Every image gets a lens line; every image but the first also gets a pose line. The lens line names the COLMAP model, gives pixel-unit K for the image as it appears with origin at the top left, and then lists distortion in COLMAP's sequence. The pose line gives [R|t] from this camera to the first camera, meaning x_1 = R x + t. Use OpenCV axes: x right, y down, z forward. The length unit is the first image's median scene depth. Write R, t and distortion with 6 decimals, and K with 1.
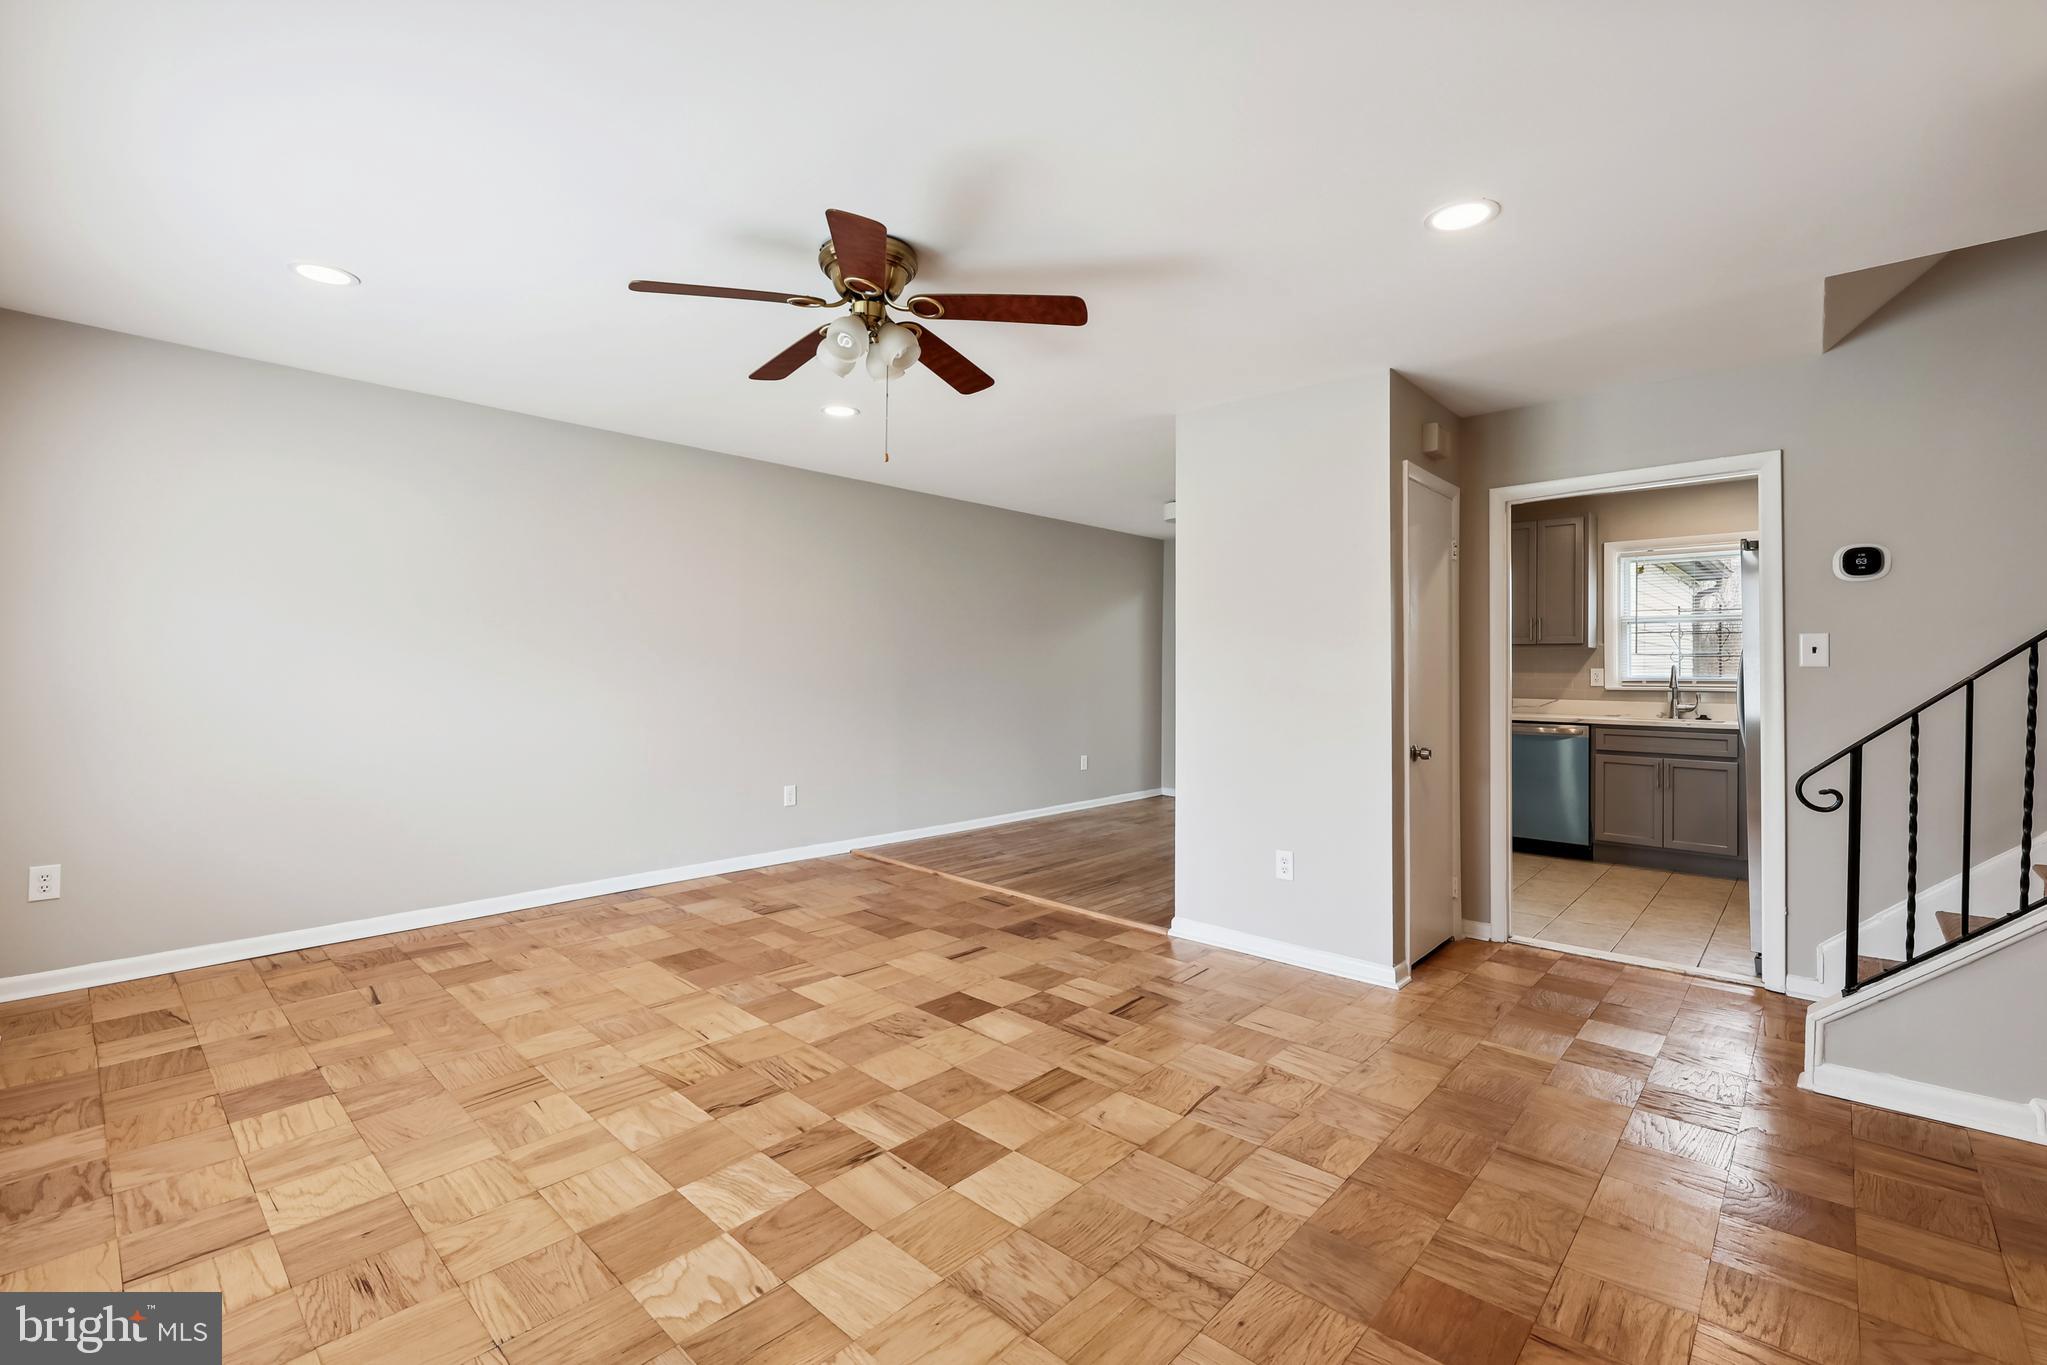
lens RADIAL K [[877.8, 0, 1014.6], [0, 877.8, 666.9], [0, 0, 1]] dist [0.003251, 0.000137]
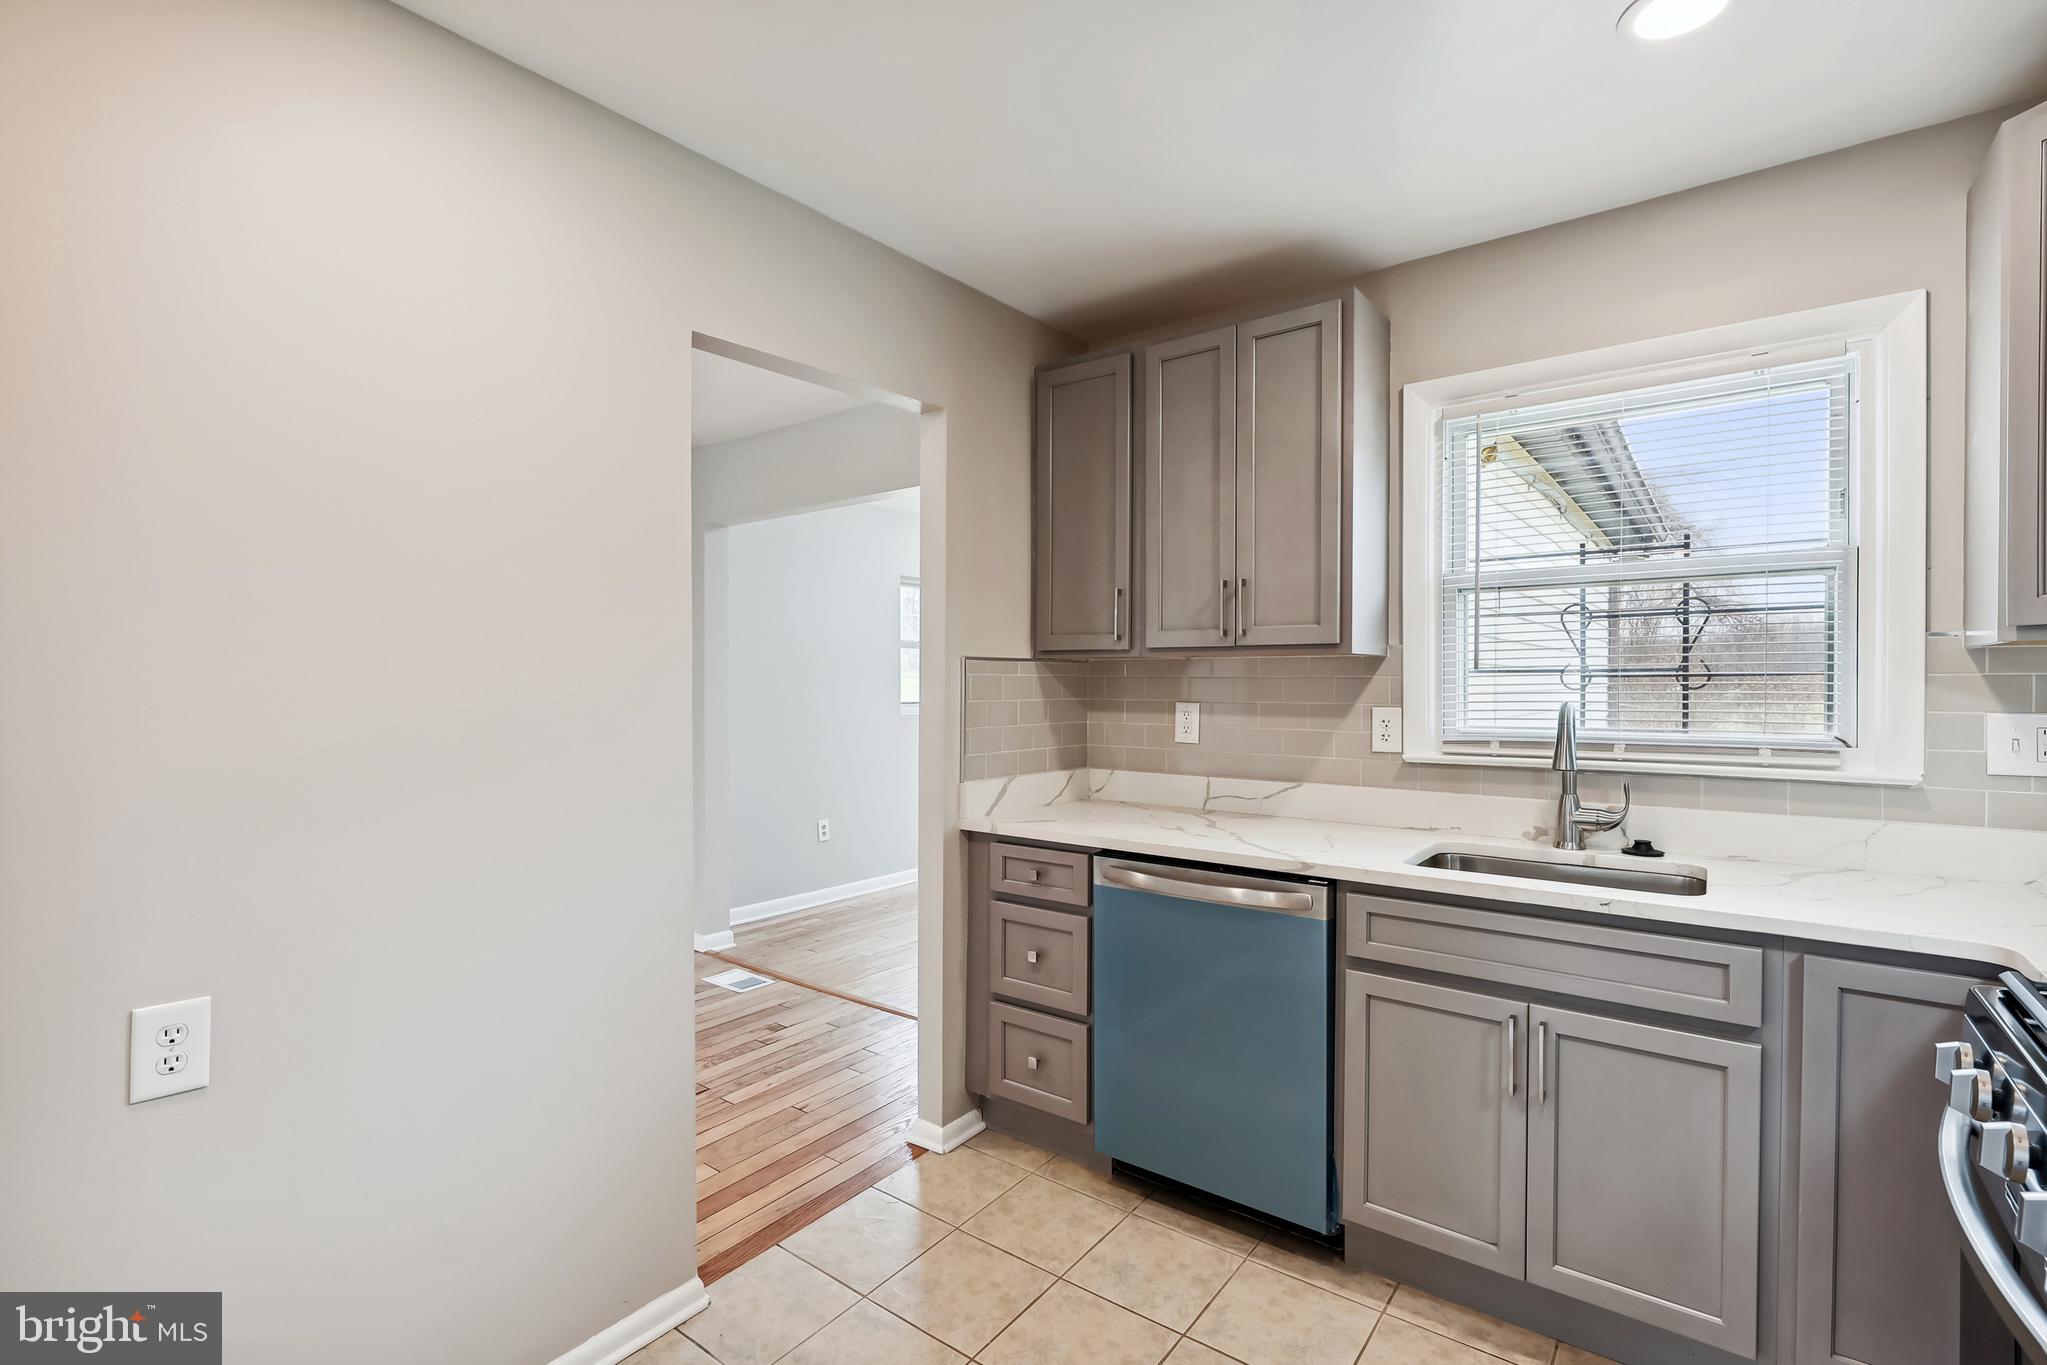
lens RADIAL K [[925.2, 0, 1021.6], [0, 925.2, 693.6], [0, 0, 1]] dist [-0.003612, -0.000470]
pose [[0.995426, -0.006674, 0.095305, 0.486758], [0.005132, 0.999852, 0.016416, -0.012685], [-0.095401, -0.015852, 0.995313, 0.638043]]
